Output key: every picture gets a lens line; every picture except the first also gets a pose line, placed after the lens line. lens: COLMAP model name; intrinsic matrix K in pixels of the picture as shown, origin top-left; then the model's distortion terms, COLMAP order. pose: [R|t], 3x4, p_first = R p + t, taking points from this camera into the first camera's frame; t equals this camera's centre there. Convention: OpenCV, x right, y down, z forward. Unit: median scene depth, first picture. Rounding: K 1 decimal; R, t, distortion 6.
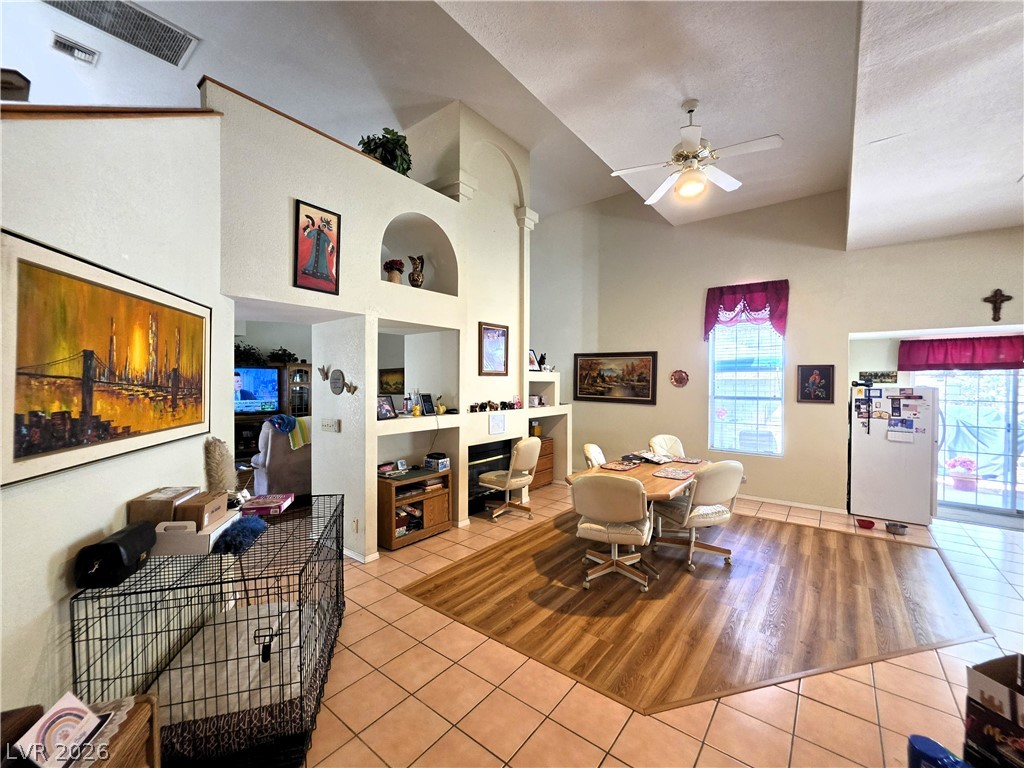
lens RADIAL K [[414.8, 0, 505.5], [0, 414.8, 387.5], [0, 0, 1]] dist [-0.006889, 0.000569]
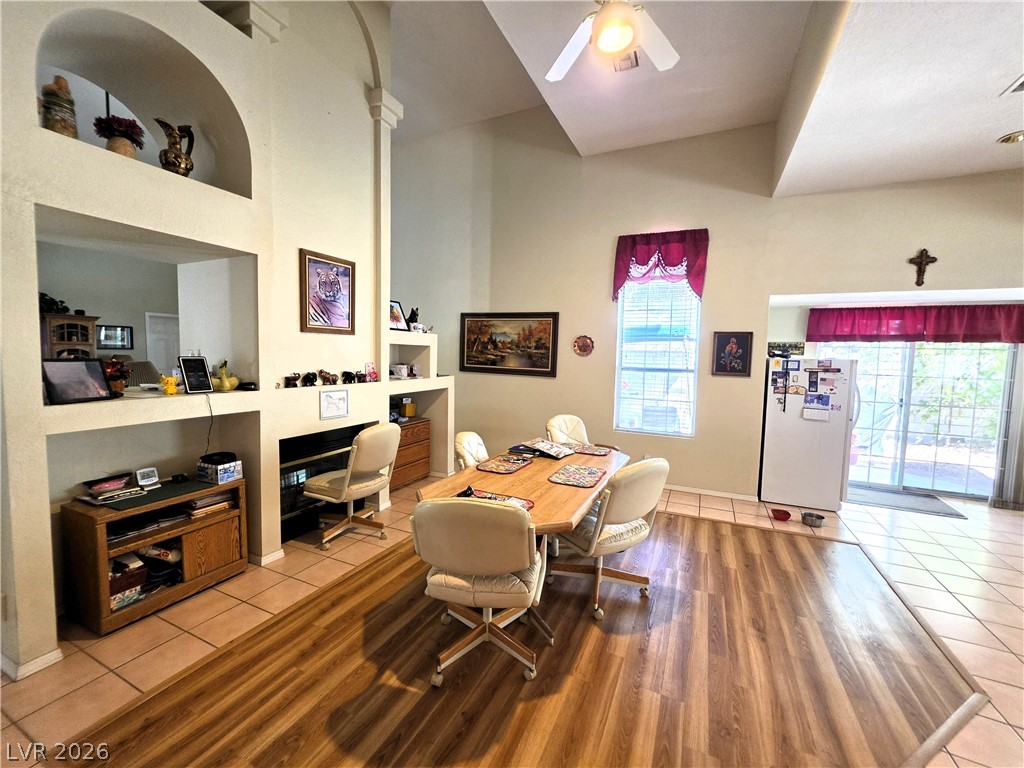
lens RADIAL K [[414.8, 0, 505.5], [0, 414.8, 387.5], [0, 0, 1]] dist [-0.006889, 0.000569]
pose [[0.974722, -0.001132, 0.223420, 0.106153], [-0.014152, 0.997666, 0.066800, 0.011251], [-0.222974, -0.068273, 0.972431, 0.286619]]
